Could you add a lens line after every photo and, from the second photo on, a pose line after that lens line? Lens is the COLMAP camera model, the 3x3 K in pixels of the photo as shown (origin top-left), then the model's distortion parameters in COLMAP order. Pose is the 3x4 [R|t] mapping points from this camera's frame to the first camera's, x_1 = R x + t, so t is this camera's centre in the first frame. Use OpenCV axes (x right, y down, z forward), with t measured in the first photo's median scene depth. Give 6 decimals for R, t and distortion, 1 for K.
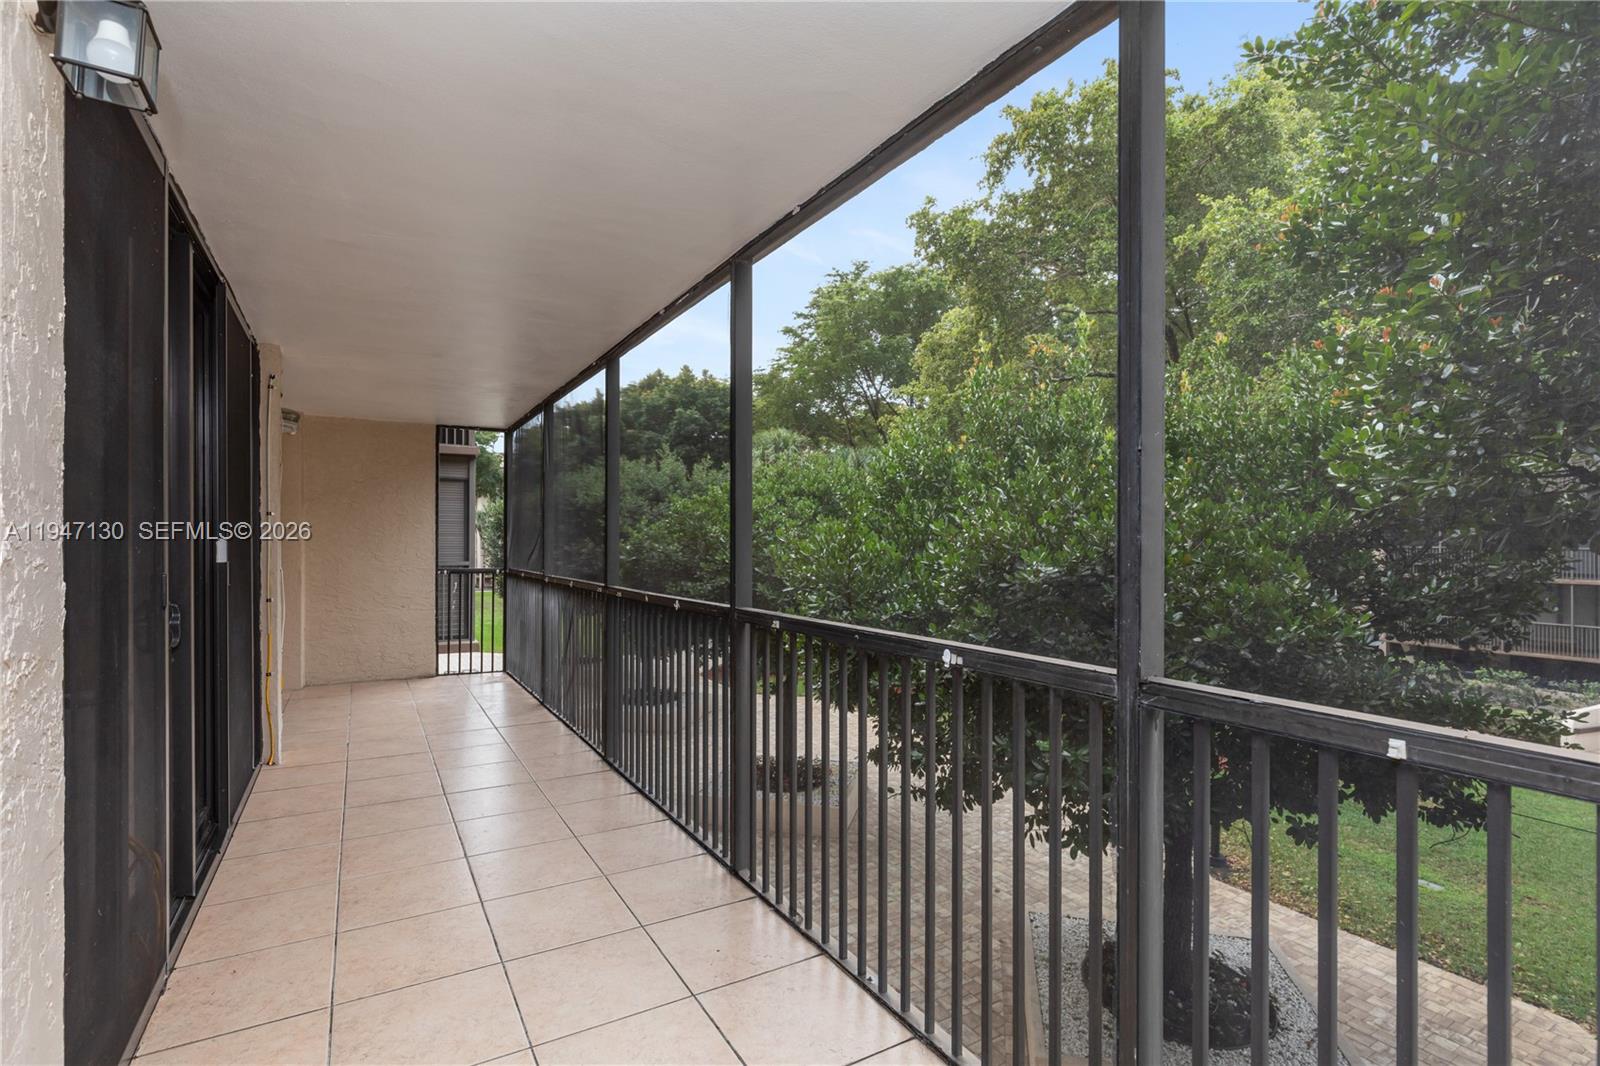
lens RADIAL K [[743.1, 0, 794.0], [0, 743.1, 538.4], [0, 0, 1]] dist [0.003262, 0.000333]
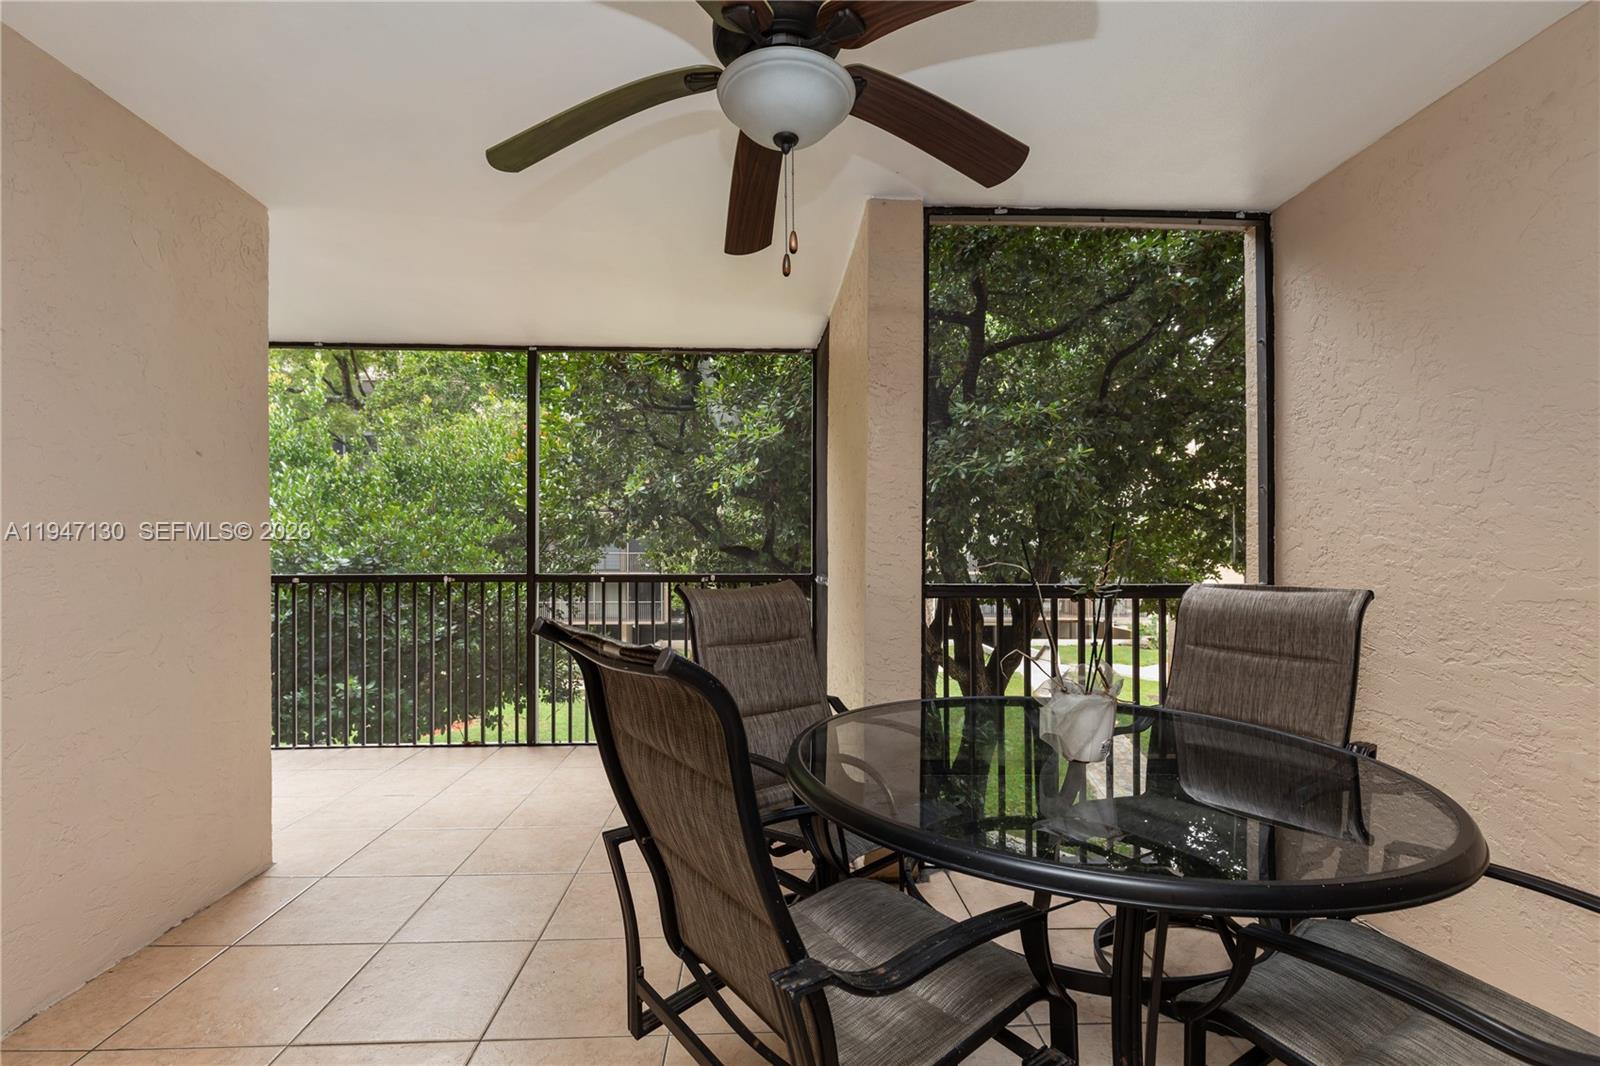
lens RADIAL K [[723.4, 0, 793.9], [0, 723.4, 545.7], [0, 0, 1]] dist [0.003790, 0.000230]
pose [[0.465739, 0.003840, 0.884914, -0.492975], [-0.000466, 0.999992, -0.004094, 0.021144], [-0.884922, 0.001494, 0.465737, -0.394600]]
